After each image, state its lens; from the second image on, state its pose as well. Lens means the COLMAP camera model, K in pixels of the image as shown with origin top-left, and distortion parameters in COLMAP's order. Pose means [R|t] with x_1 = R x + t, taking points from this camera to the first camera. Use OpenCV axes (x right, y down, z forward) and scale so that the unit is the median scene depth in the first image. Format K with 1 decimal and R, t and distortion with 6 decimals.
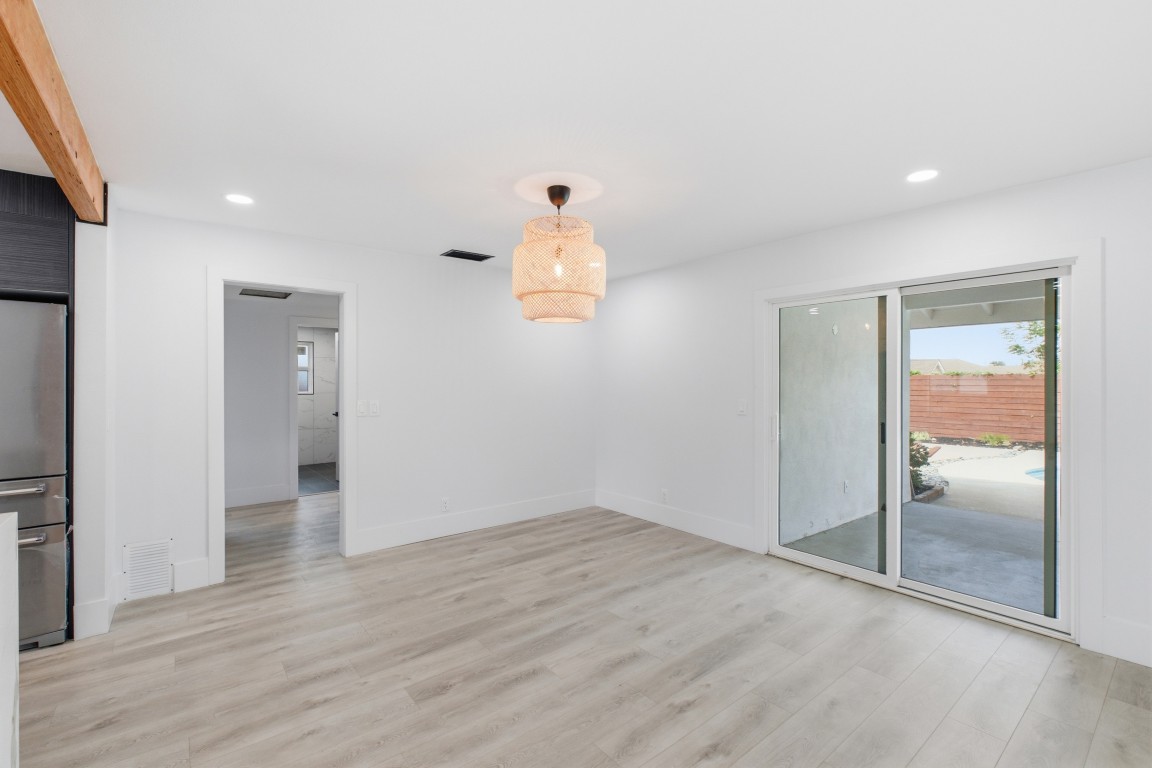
lens RADIAL K [[498.9, 0, 561.9], [0, 498.9, 384.8], [0, 0, 1]] dist [-0.007570, -0.000099]
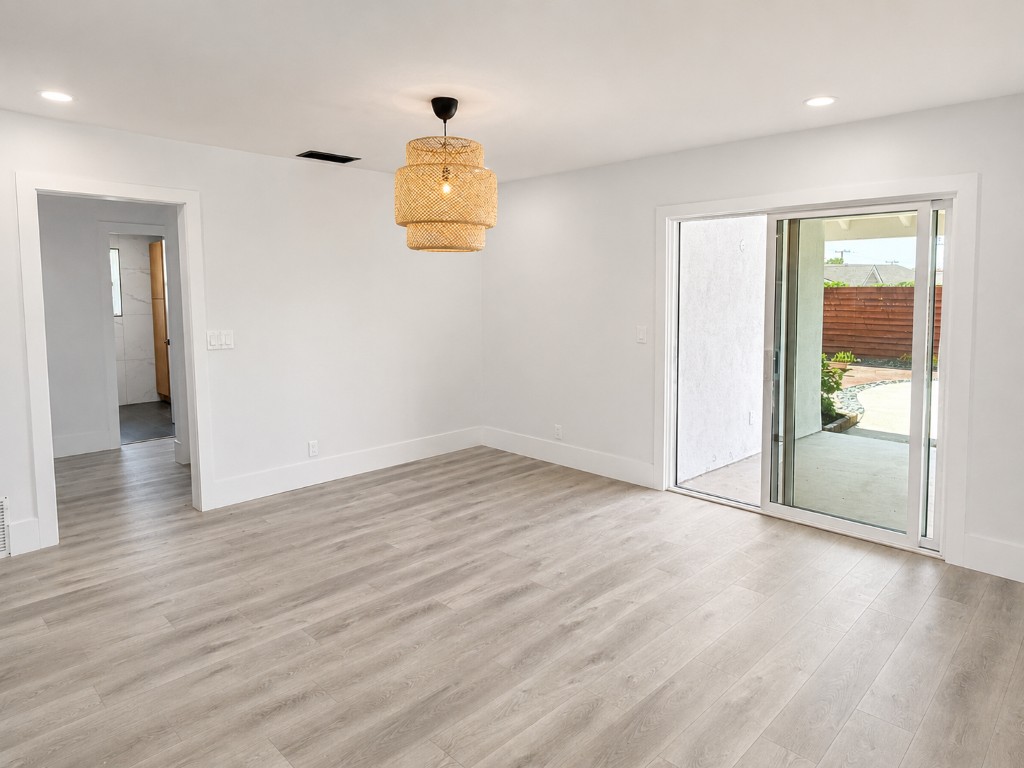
lens RADIAL K [[632.0, 0, 512.0], [0, 632.0, 384.0], [0, 0, 1]] dist [0.001587, 0.000011]
pose [[0.991242, -0.016178, 0.131061, -0.039811], [-0.002532, 0.989957, 0.141344, -0.046501], [-0.132032, -0.140438, 0.981247, -0.176998]]
